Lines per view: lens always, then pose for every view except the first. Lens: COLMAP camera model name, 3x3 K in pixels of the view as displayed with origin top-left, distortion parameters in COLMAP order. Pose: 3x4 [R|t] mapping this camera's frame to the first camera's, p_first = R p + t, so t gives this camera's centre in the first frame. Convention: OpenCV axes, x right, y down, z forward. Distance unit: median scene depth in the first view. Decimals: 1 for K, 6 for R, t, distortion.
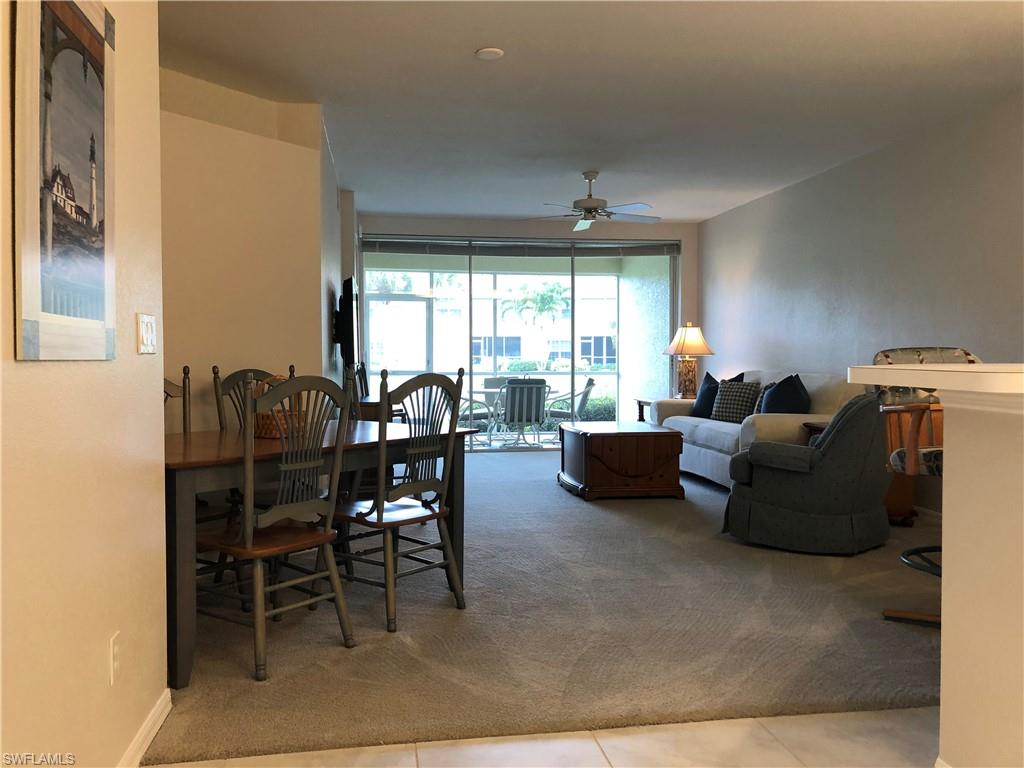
lens RADIAL K [[856.4, 0, 513.5], [0, 856.4, 378.4], [0, 0, 1]] dist [0.067236, -0.037752]
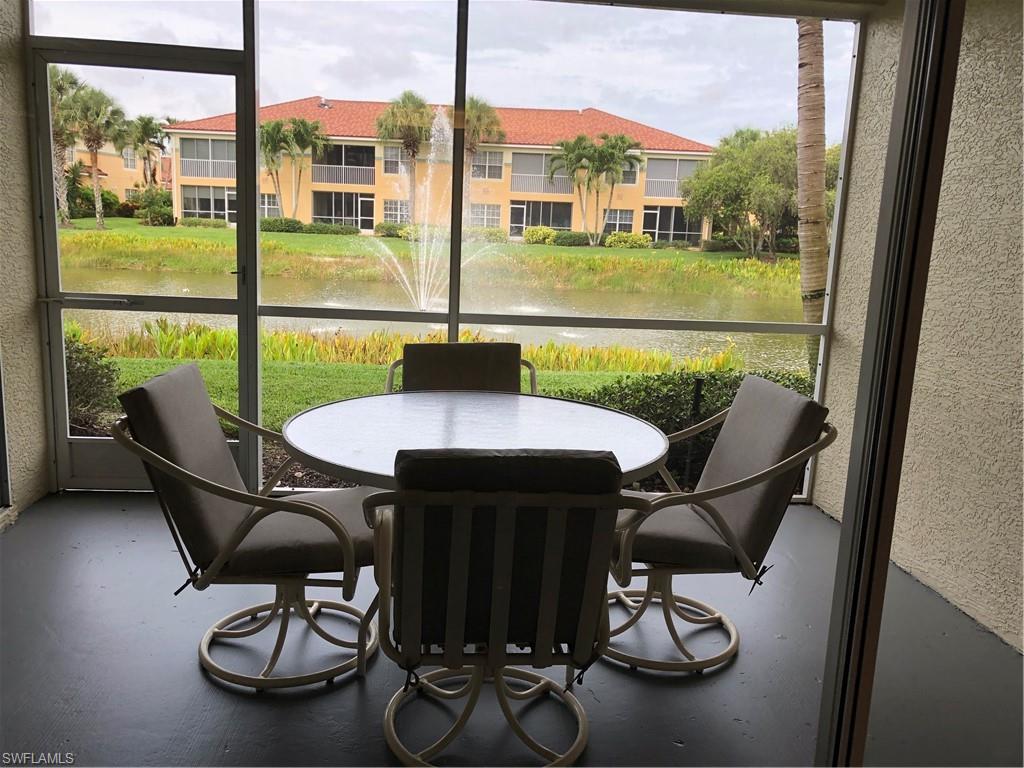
lens RADIAL K [[856.4, 0, 509.2], [0, 856.4, 386.0], [0, 0, 1]] dist [0.067236, -0.037752]
pose [[0.996966, 0.054161, -0.055905, 0.004117], [-0.044334, 0.985450, 0.164079, -0.007832], [0.063979, -0.161103, 0.984862, 0.147694]]
